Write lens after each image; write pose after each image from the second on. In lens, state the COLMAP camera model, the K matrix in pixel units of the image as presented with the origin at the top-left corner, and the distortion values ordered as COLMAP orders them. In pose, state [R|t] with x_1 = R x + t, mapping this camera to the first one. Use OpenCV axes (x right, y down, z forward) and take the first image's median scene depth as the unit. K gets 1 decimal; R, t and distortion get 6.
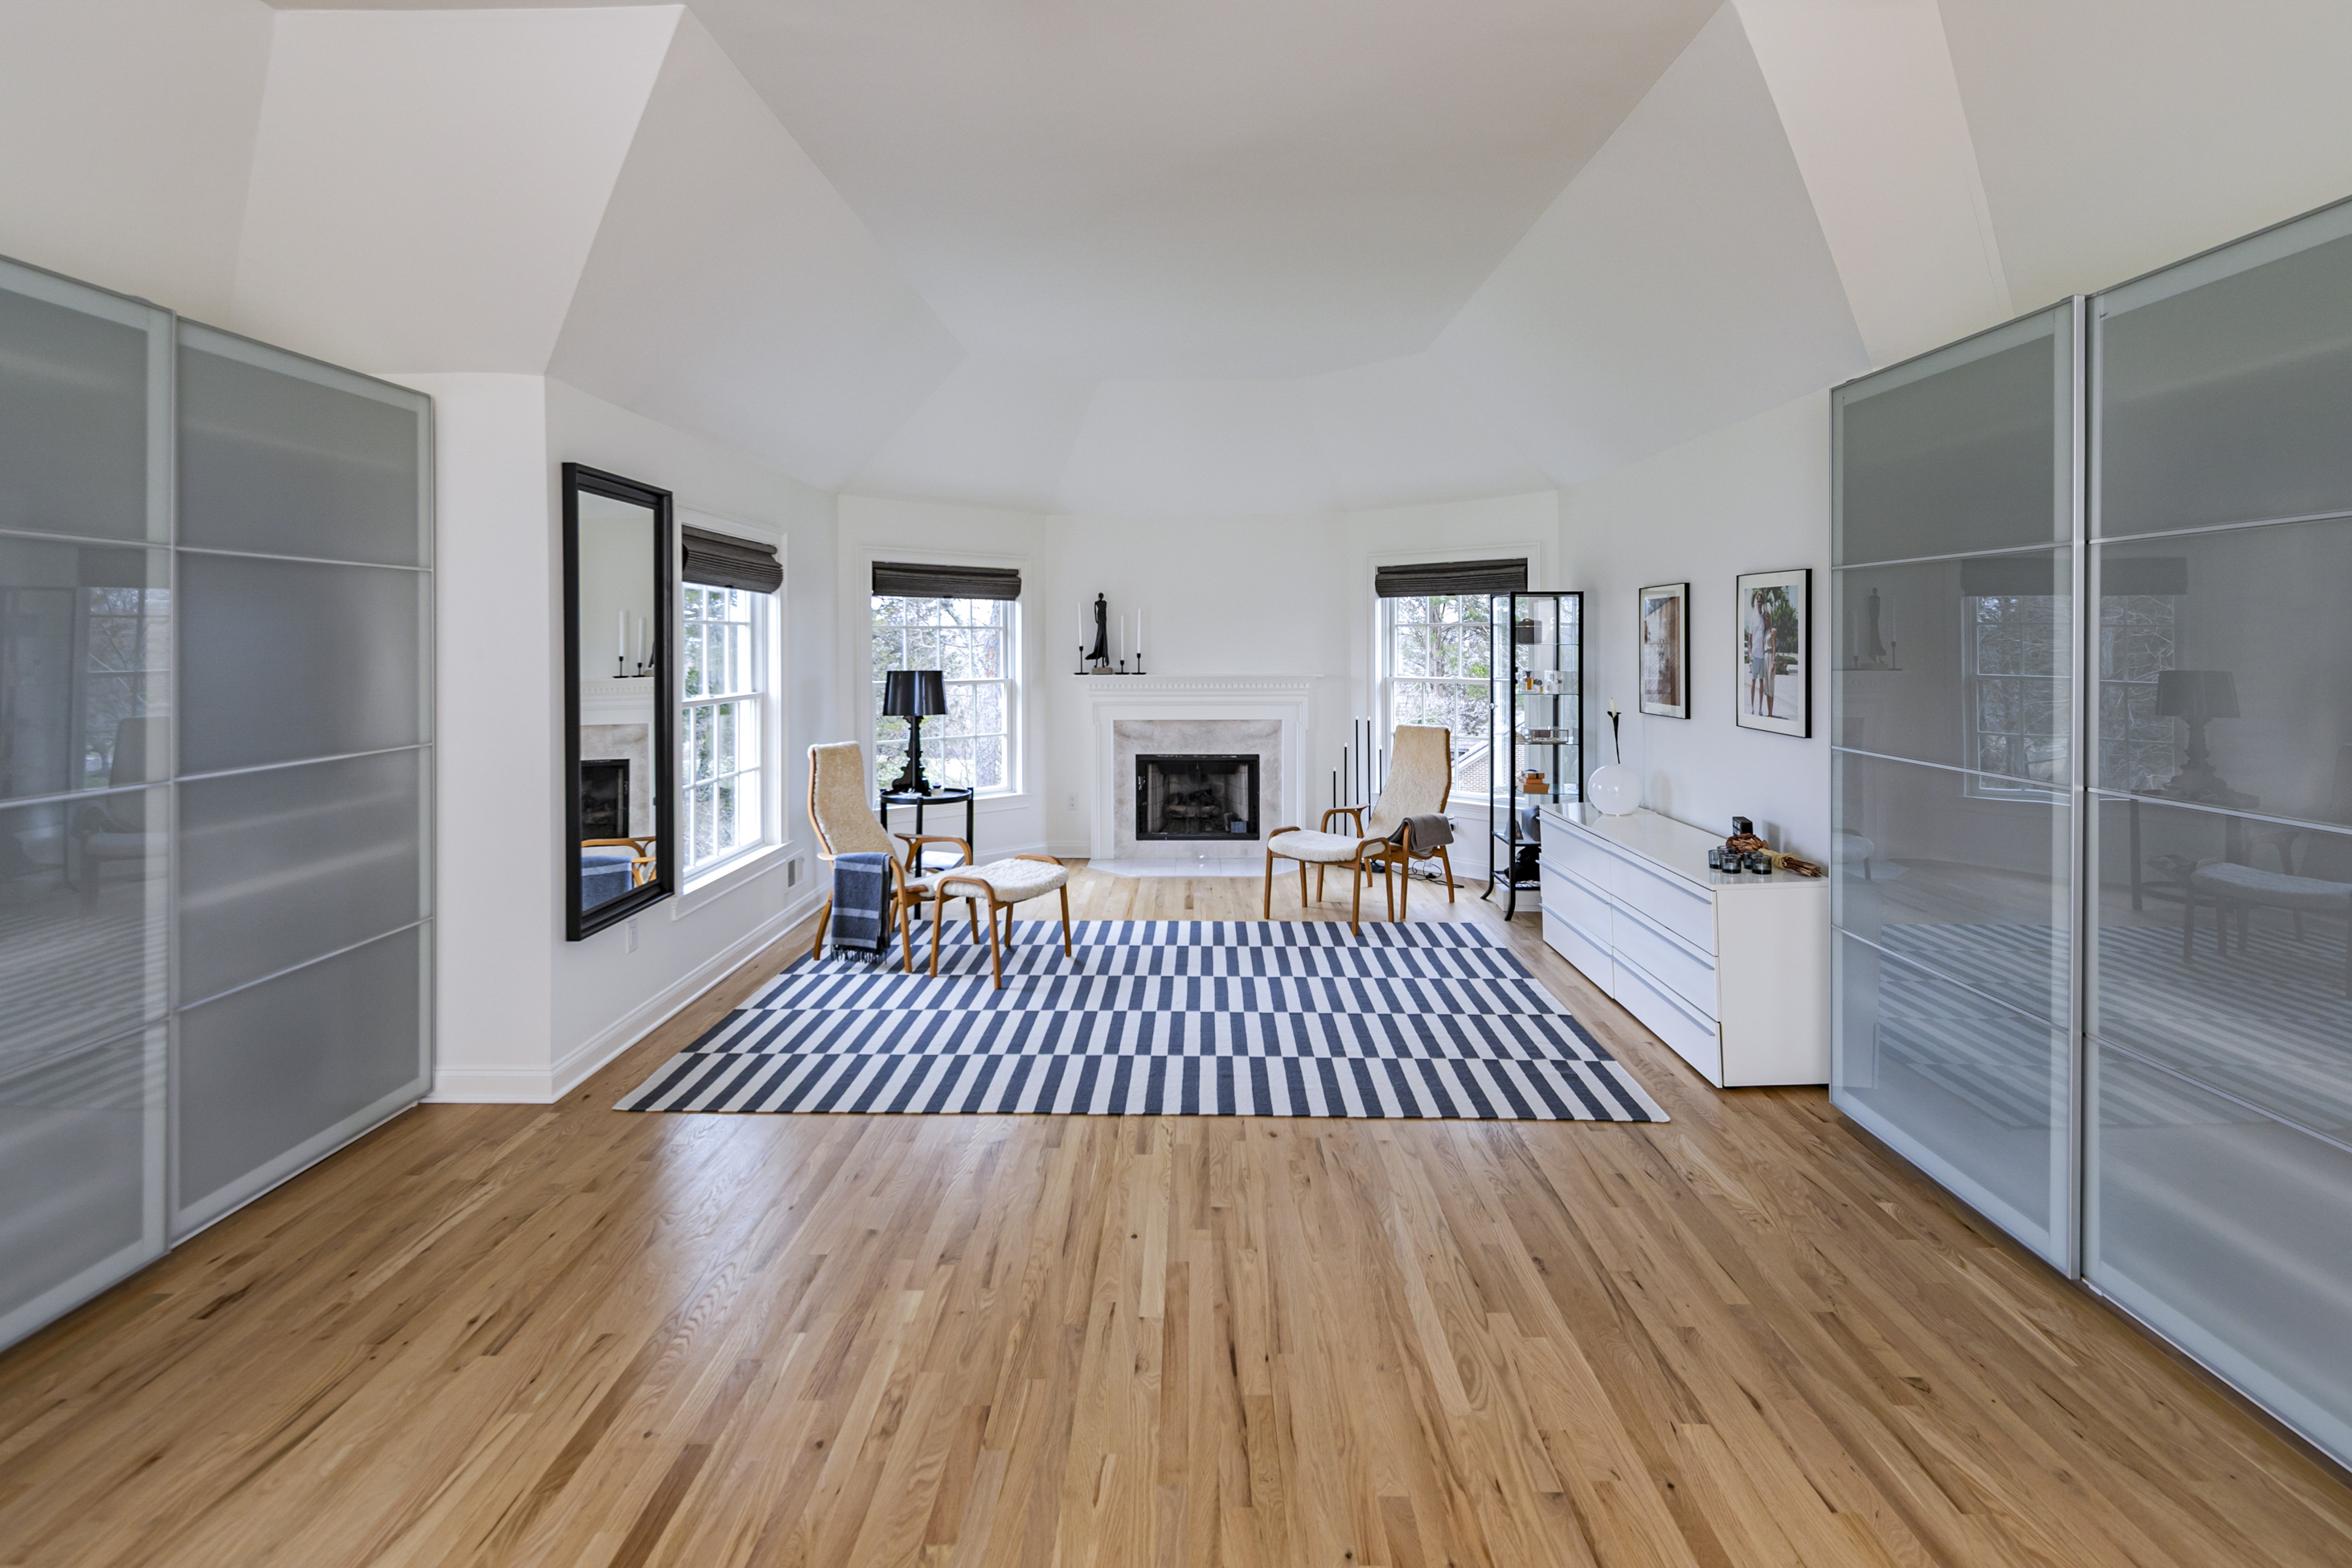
lens RADIAL K [[1122.8, 0, 1180.5], [0, 1122.8, 625.6], [0, 0, 1]] dist [0.009107, -0.000299]
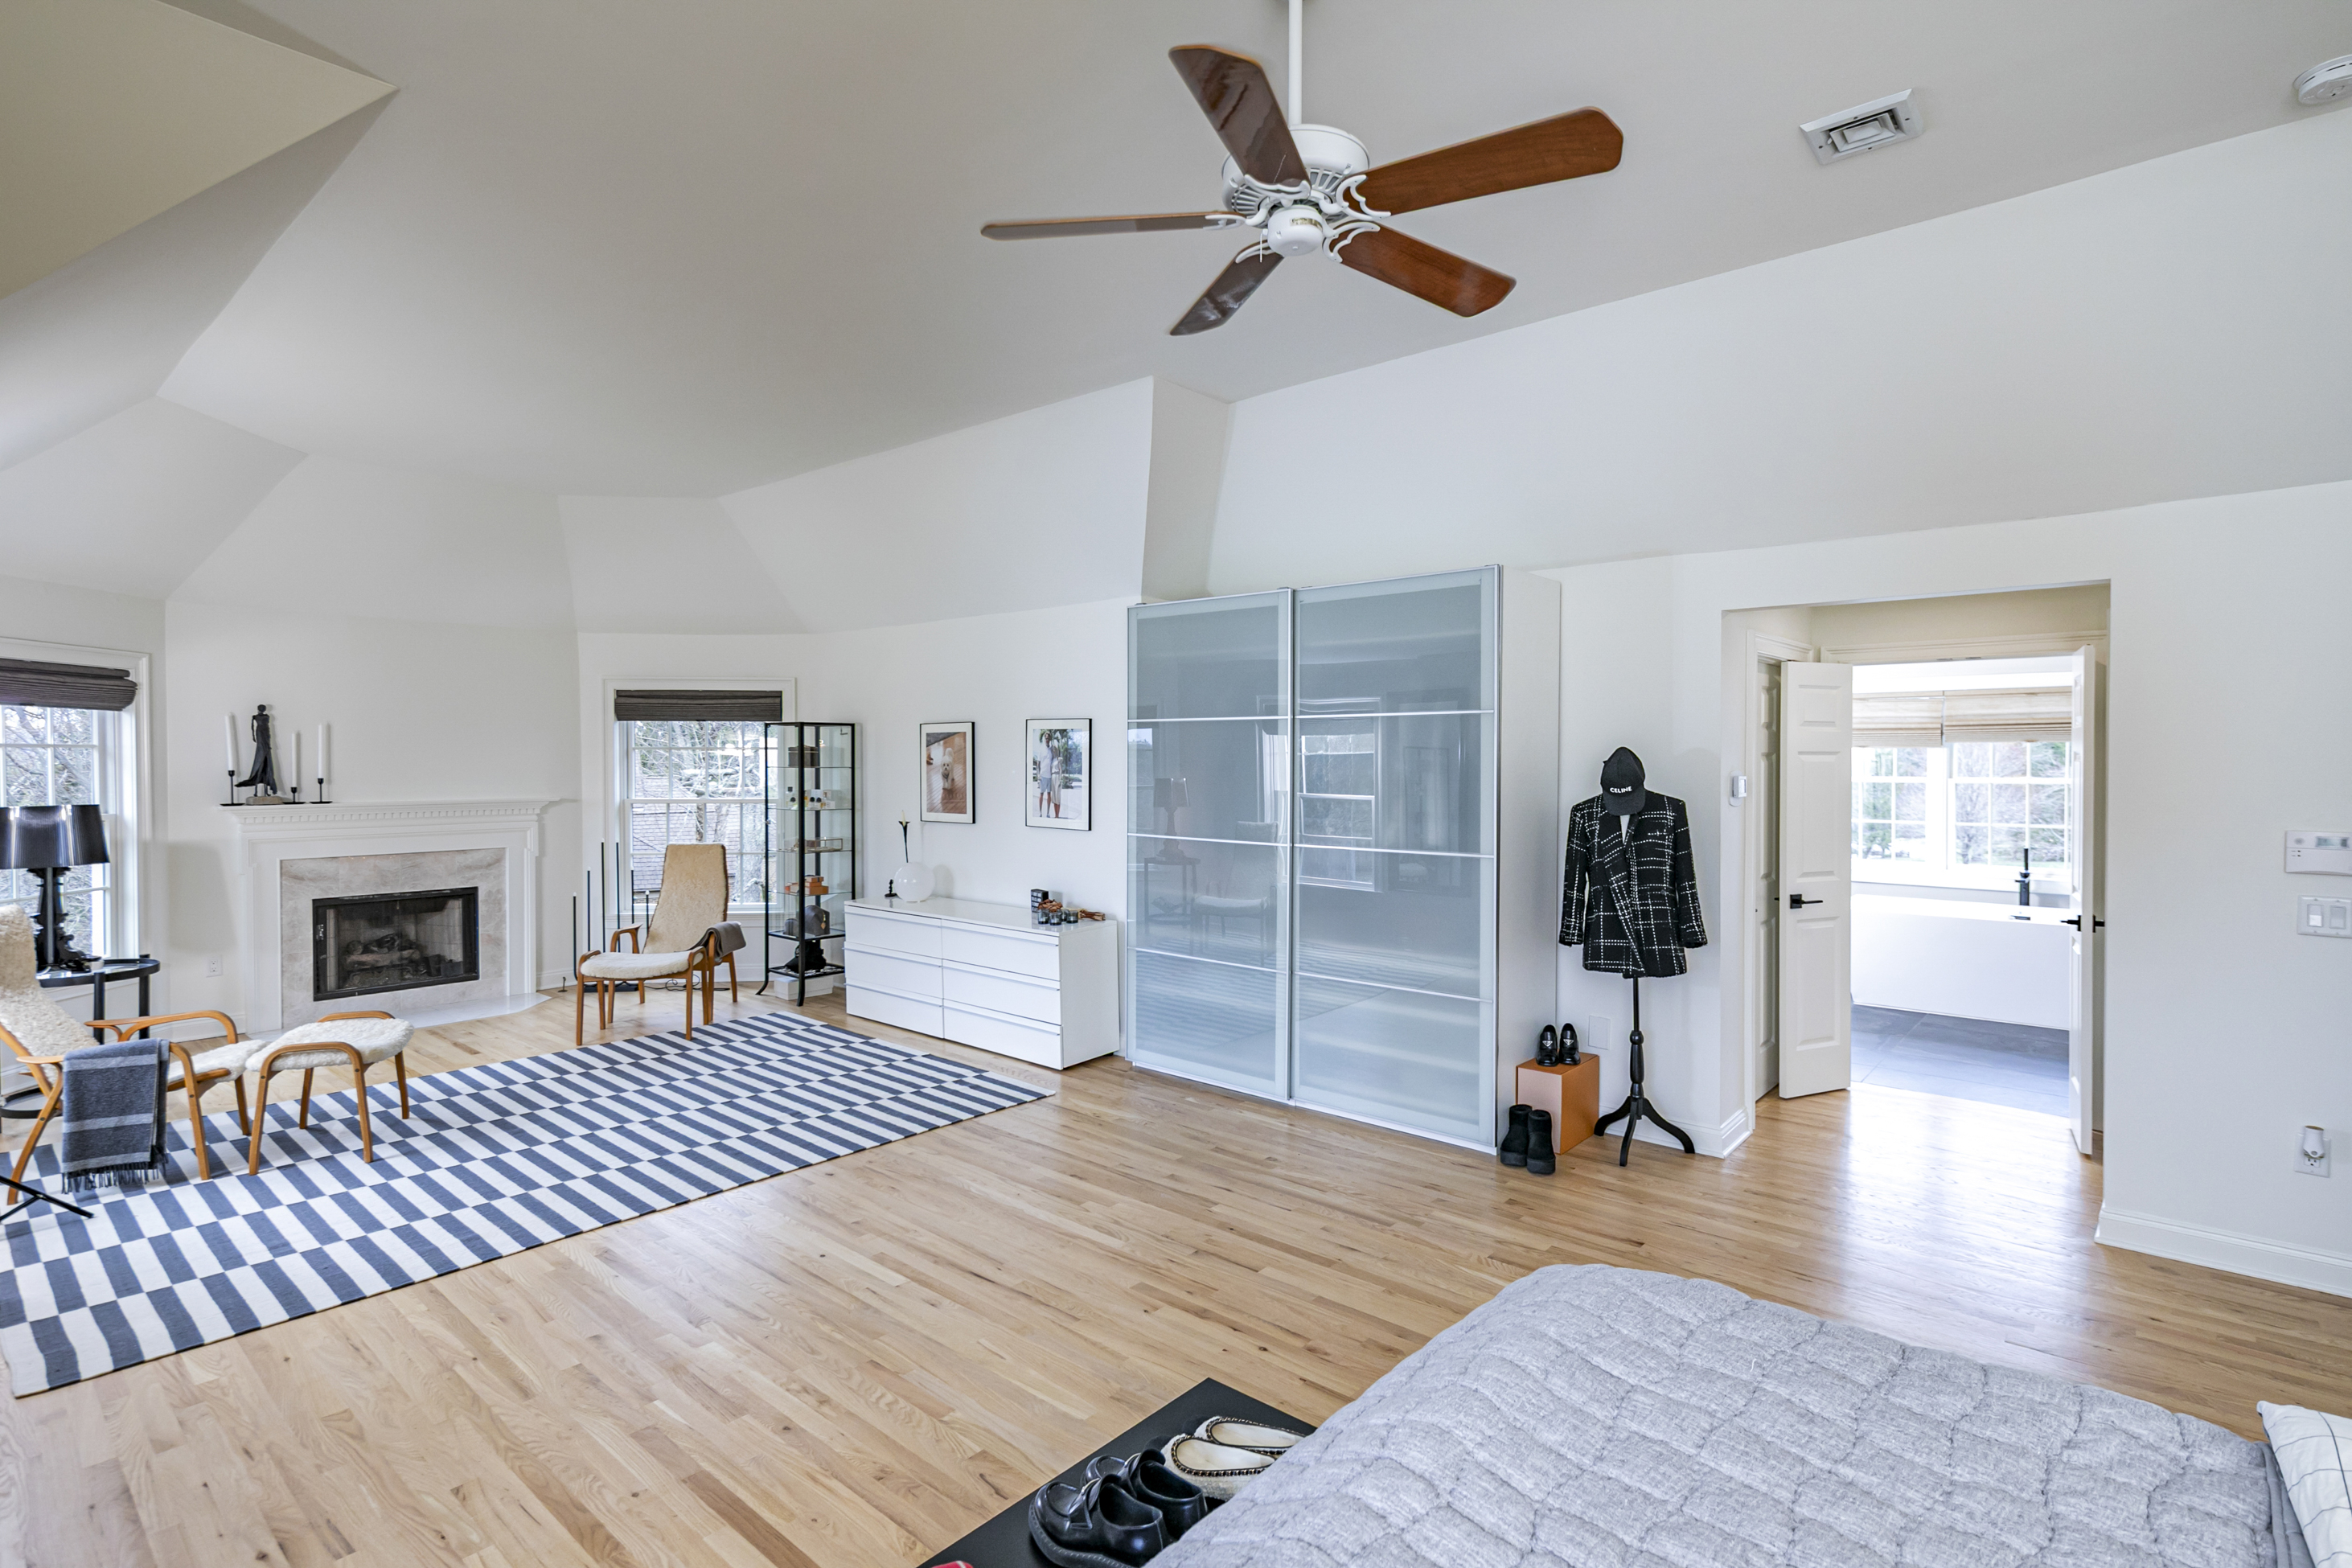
lens RADIAL K [[1139.7, 0, 1142.6], [0, 1139.7, 733.6], [0, 0, 1]] dist [0.014312, -0.000553]
pose [[0.658881, 0.019305, 0.752000, -0.417139], [-0.013475, 0.999813, -0.013860, -0.007809], [-0.752127, -0.001001, 0.659018, -0.046434]]
